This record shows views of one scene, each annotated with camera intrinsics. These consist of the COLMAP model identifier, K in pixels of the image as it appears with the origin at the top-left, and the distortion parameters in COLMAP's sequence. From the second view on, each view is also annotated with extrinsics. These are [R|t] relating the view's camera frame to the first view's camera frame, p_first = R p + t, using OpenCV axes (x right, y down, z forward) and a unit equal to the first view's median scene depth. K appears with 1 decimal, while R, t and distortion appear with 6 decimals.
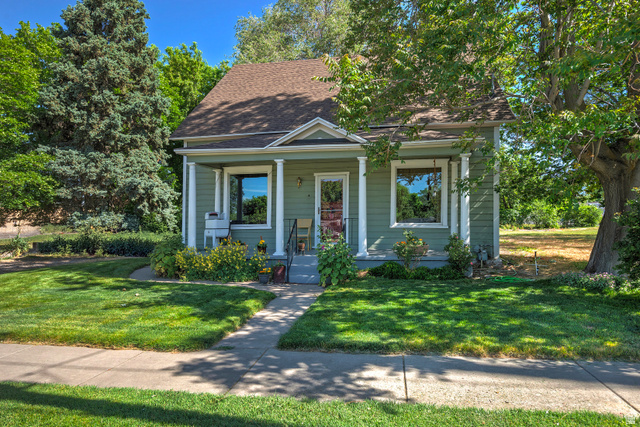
lens RADIAL K [[410.0, 0, 319.5], [0, 410.0, 209.4], [0, 0, 1]] dist [0.005117, 0.002264]
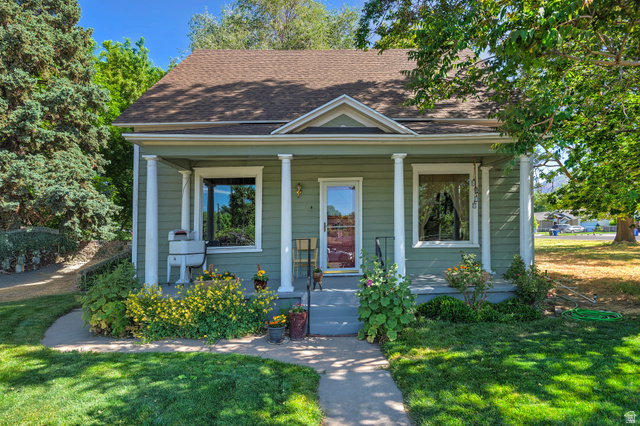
lens RADIAL K [[364.2, 0, 320.9], [0, 364.2, 219.4], [0, 0, 1]] dist [0.003761, -0.004037]
pose [[0.982292, -0.002064, 0.187343, -0.096252], [0.005358, 0.999840, -0.017080, 0.000260], [-0.187277, 0.017782, 0.982146, 0.234917]]
